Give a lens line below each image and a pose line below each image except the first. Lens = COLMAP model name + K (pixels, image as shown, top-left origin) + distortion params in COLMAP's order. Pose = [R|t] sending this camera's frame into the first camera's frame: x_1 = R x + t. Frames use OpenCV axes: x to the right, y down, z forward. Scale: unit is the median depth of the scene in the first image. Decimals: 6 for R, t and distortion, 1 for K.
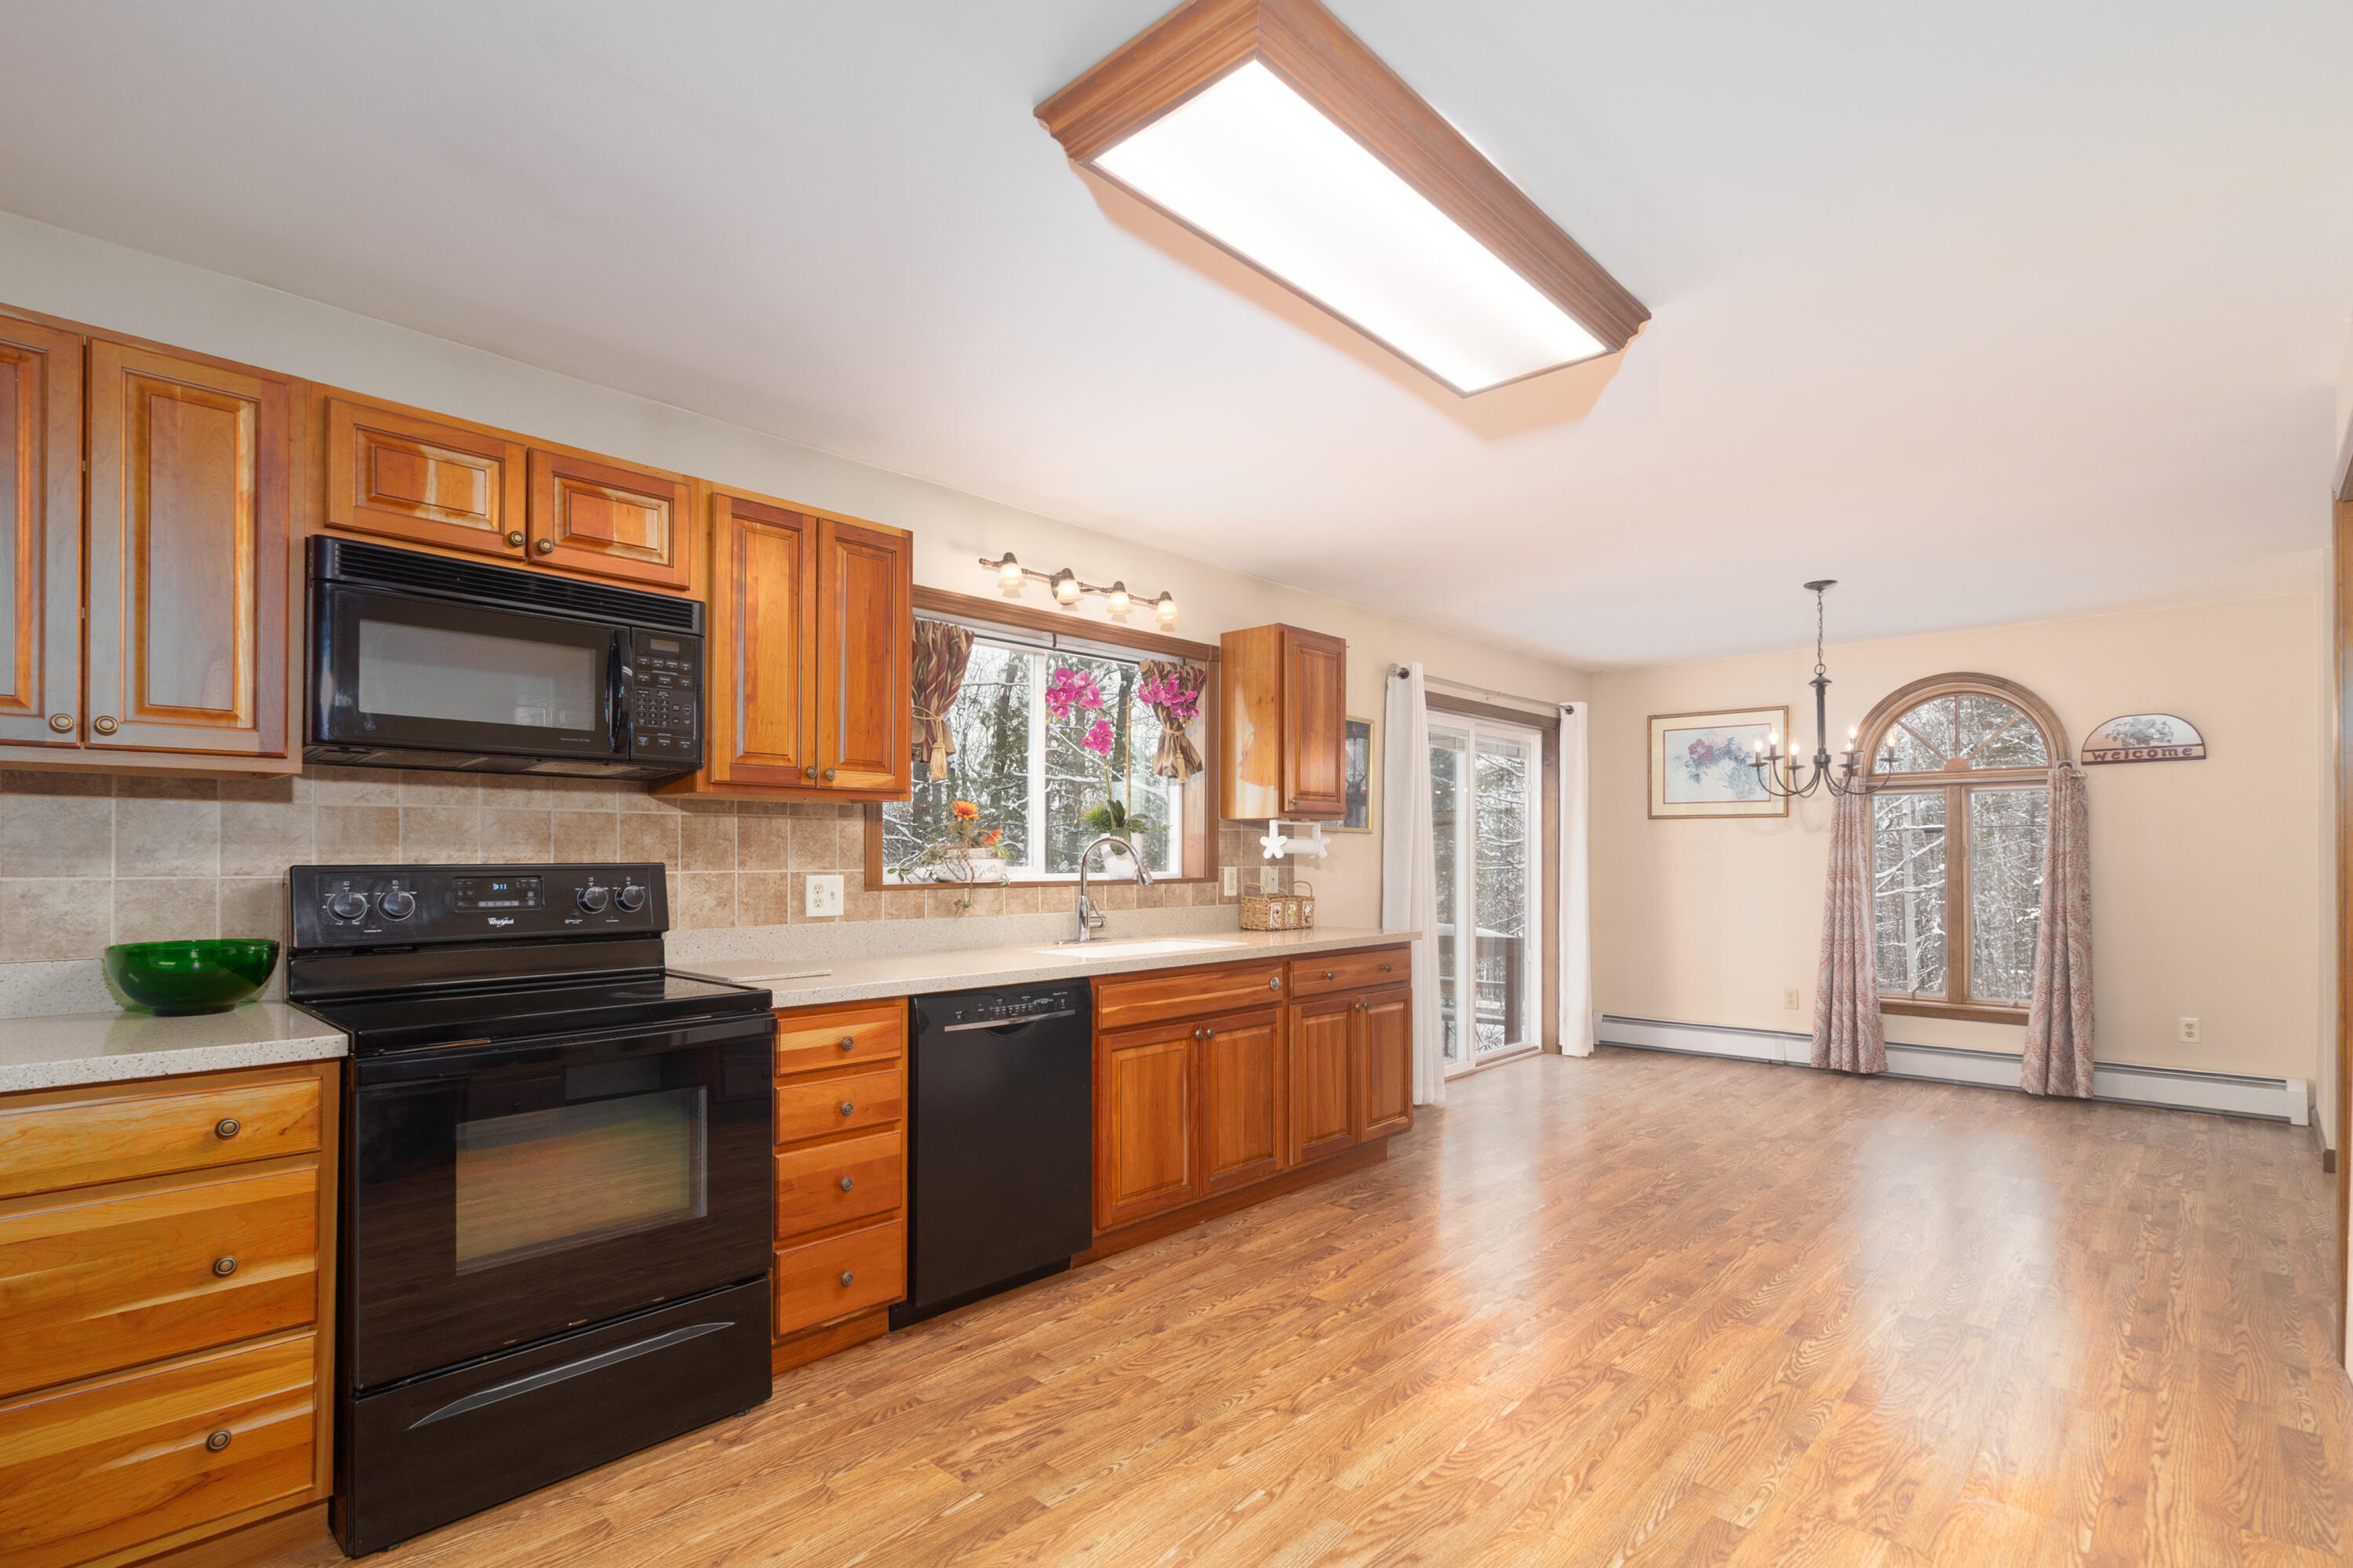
lens RADIAL K [[1137.0, 0, 1178.2], [0, 1137.0, 840.7], [0, 0, 1]] dist [0.000096, -0.000404]
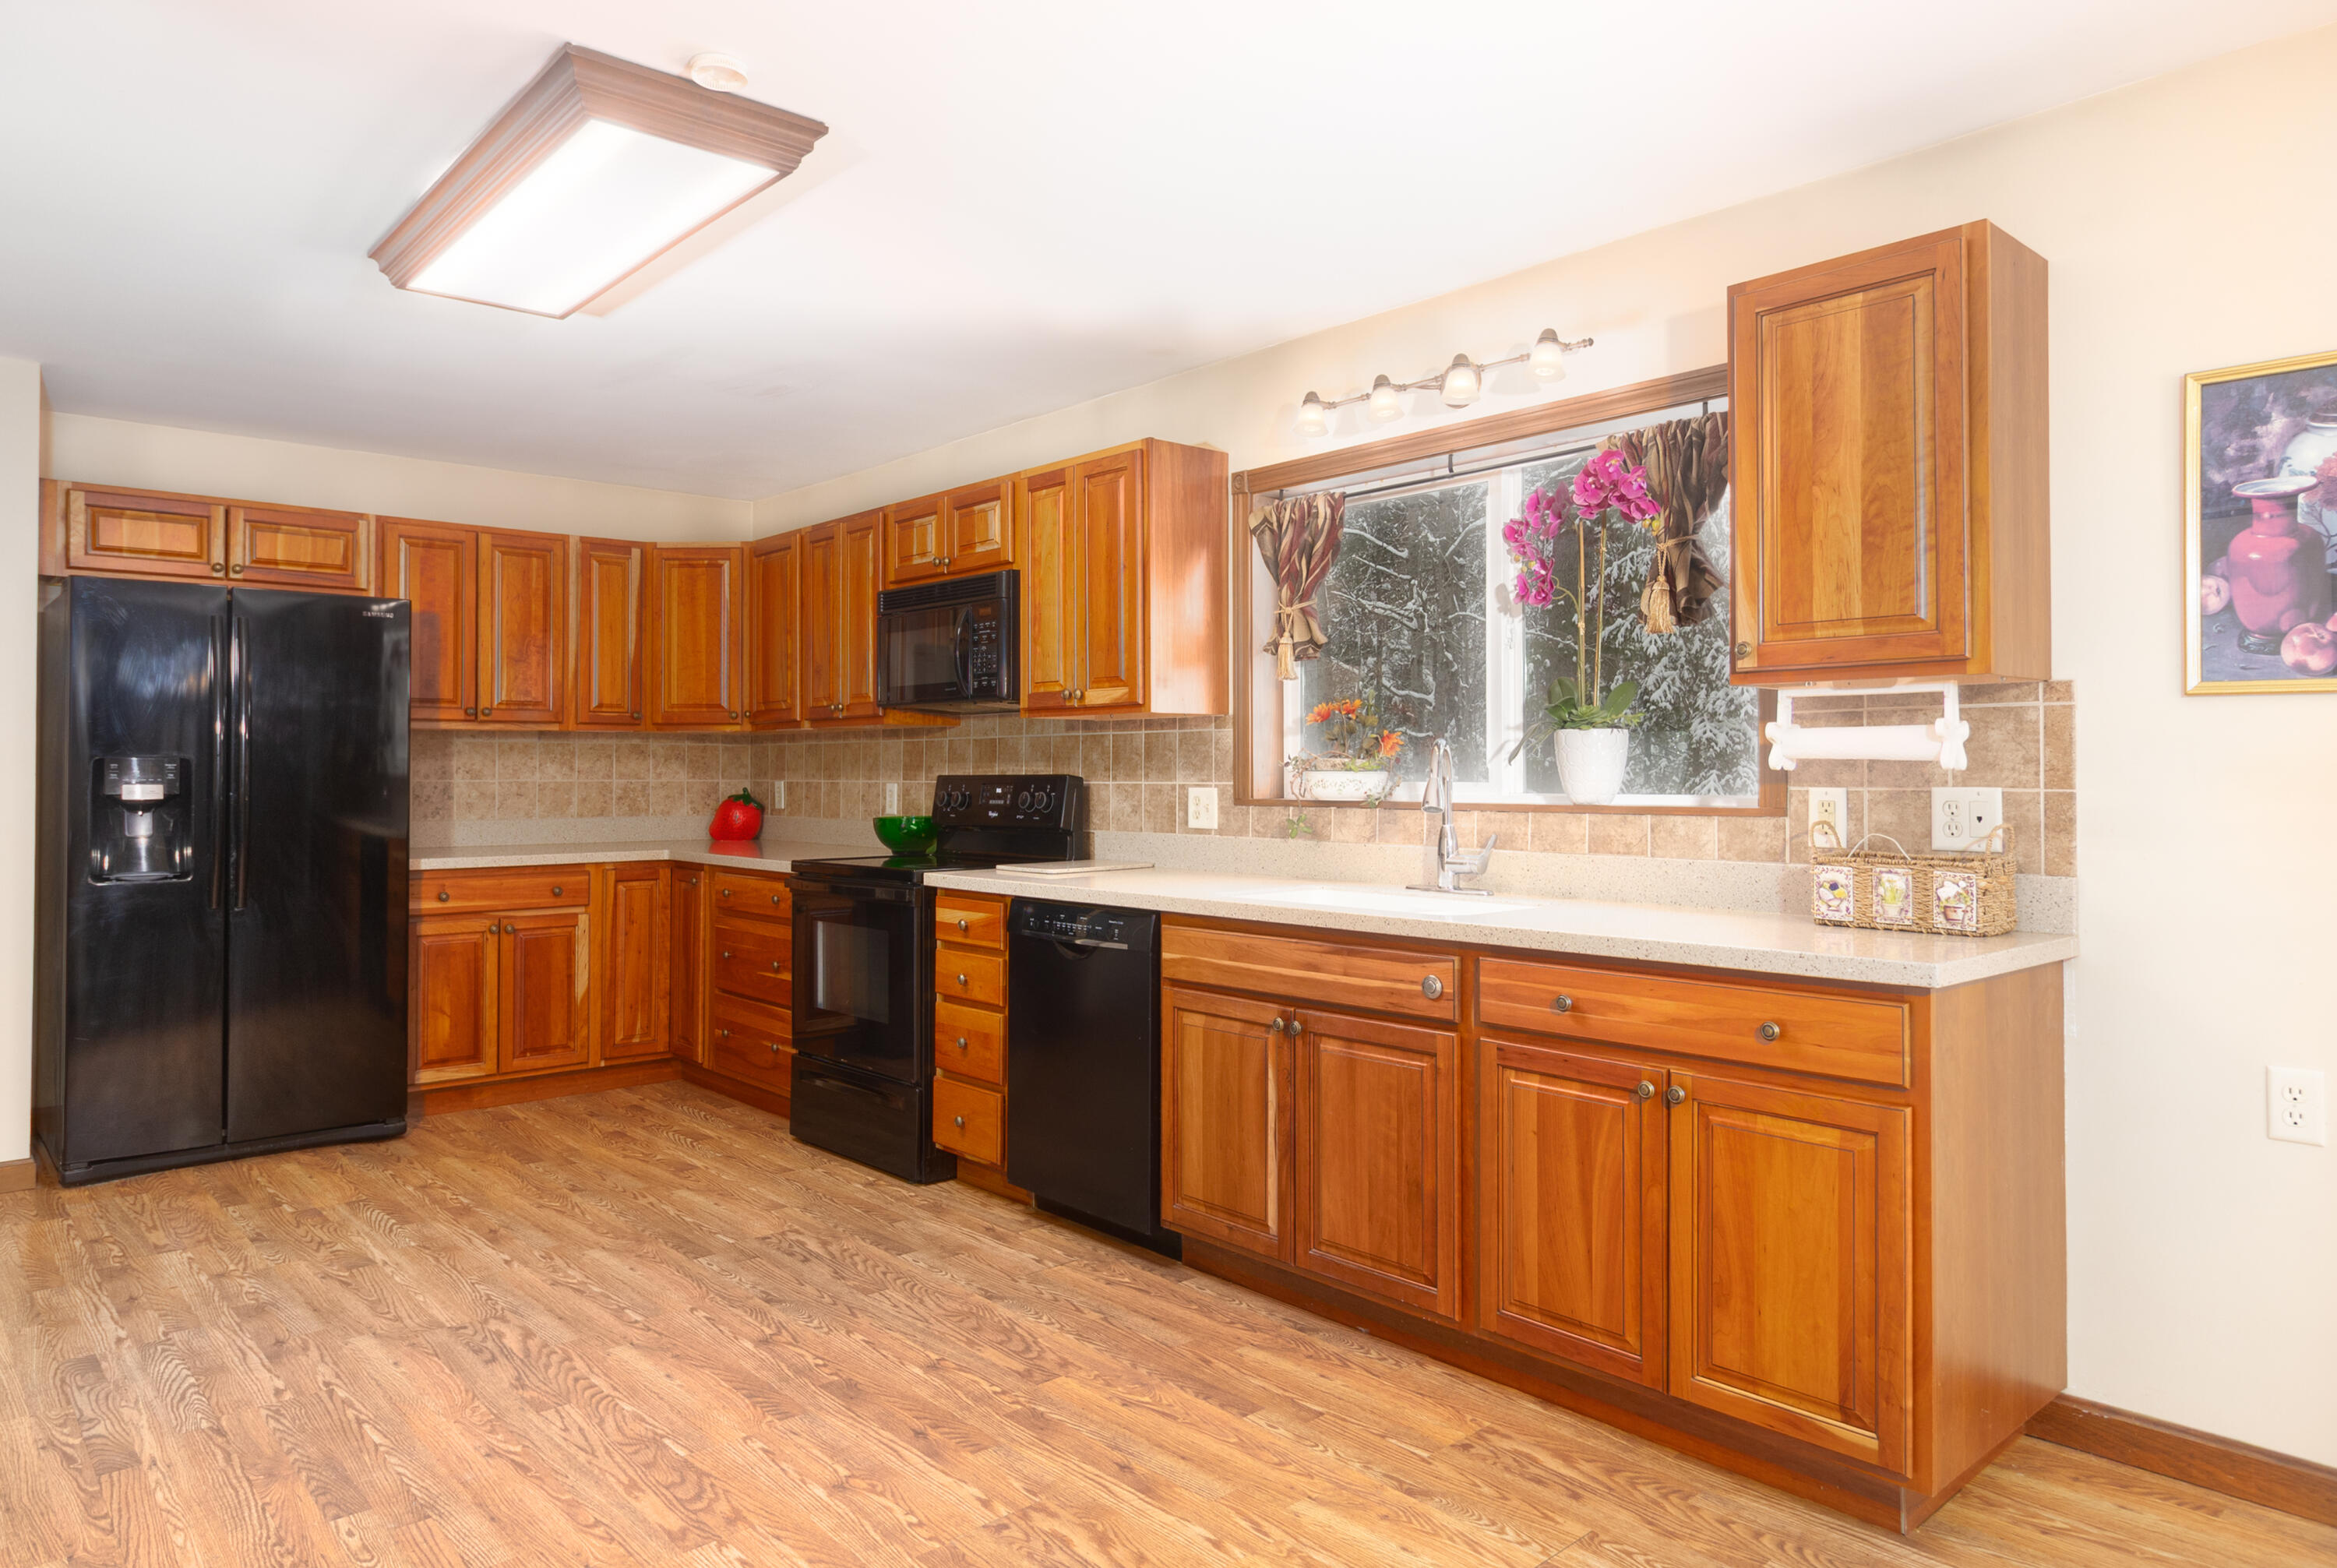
lens RADIAL K [[1479.0, 0, 1168.4], [0, 1479.0, 745.9], [0, 0, 1]] dist [-0.000426, 0.000252]
pose [[-0.105014, -0.019061, -0.994288, 1.059733], [0.014707, 0.999677, -0.020717, 0.021599], [0.994362, -0.016798, -0.104700, 1.185490]]
